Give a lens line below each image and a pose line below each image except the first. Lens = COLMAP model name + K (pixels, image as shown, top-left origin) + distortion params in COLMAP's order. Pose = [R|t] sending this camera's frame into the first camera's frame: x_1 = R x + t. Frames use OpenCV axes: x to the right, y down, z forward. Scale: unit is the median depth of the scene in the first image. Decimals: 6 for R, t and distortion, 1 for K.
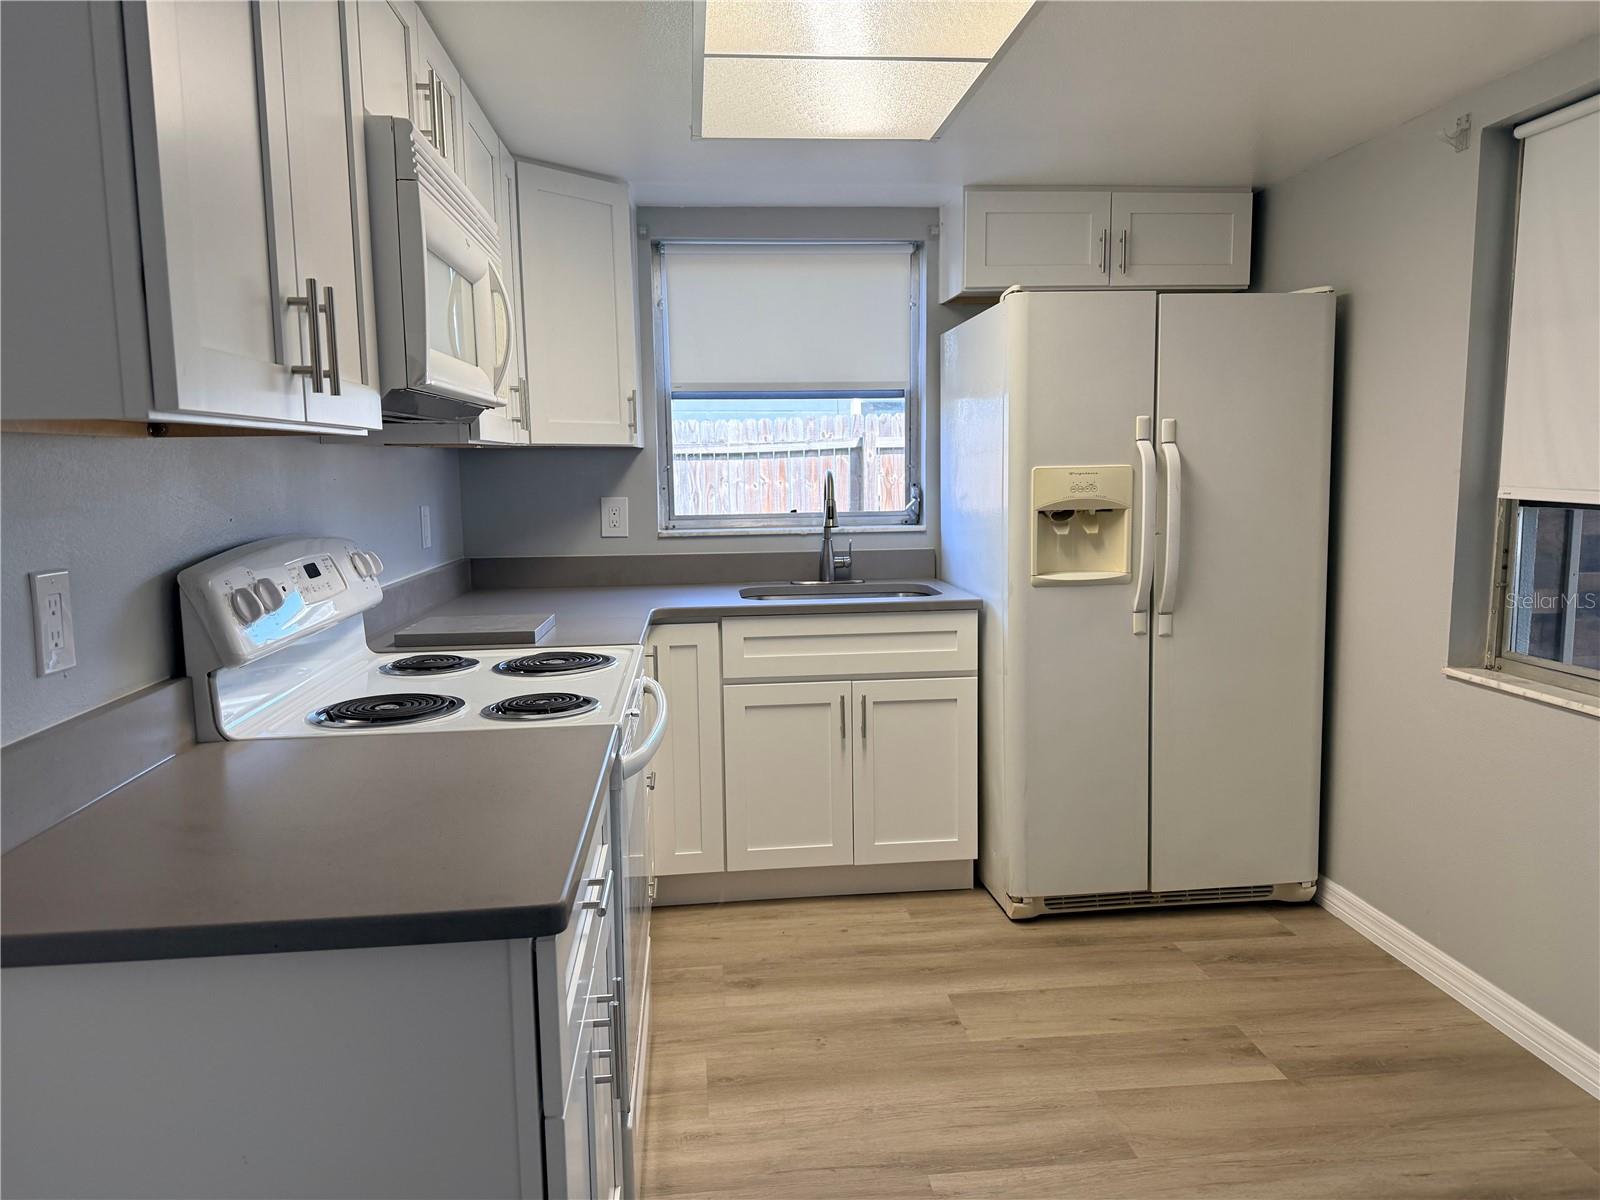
lens RADIAL K [[1134.6, 0, 804.9], [0, 1134.6, 598.3], [0, 0, 1]] dist [0.021876, -0.021067]
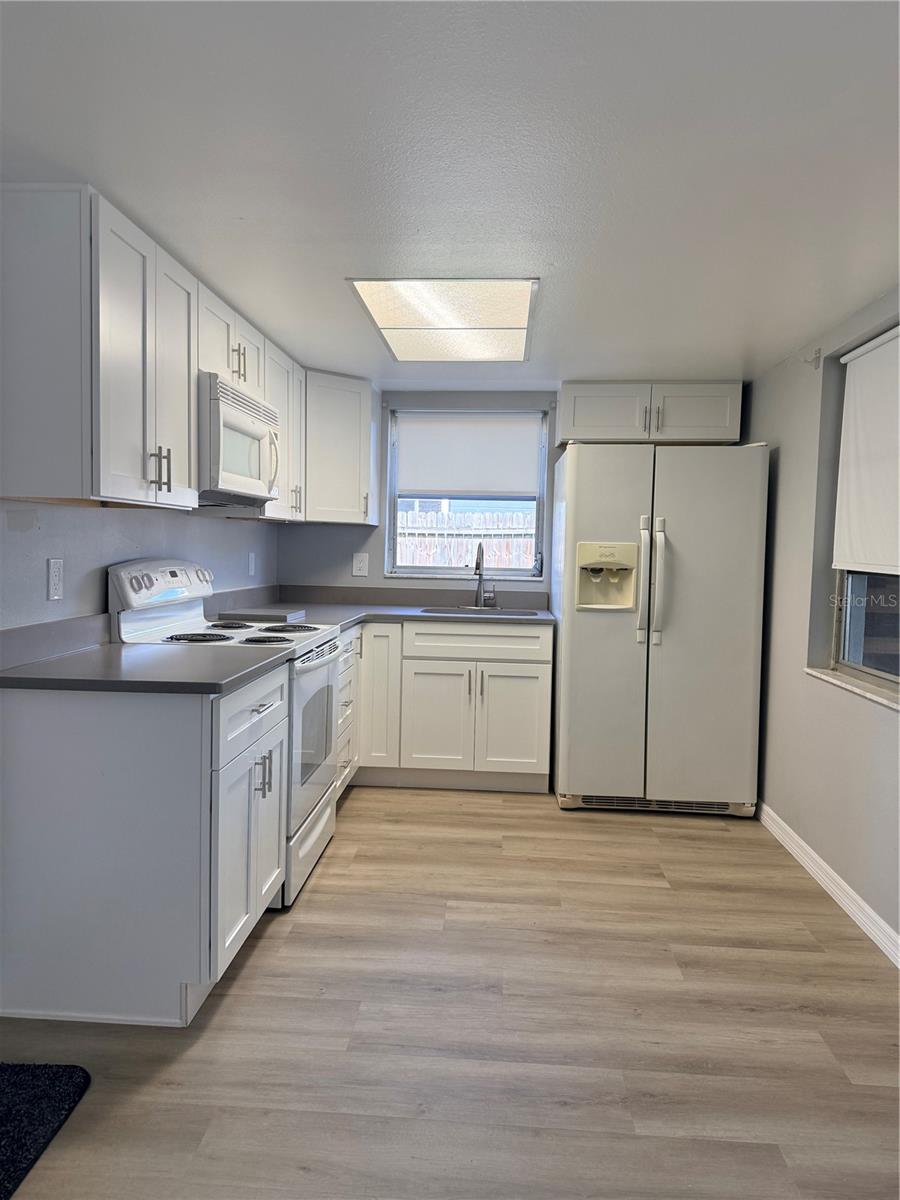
lens RADIAL K [[851.0, 0, 447.6], [0, 851.0, 598.6], [0, 0, 1]] dist [0.021876, -0.021067]
pose [[0.983682, 0.046979, -0.173672, 0.249799], [-0.057150, 0.996902, -0.054032, 0.055928], [0.170596, 0.063076, 0.983320, -0.335844]]
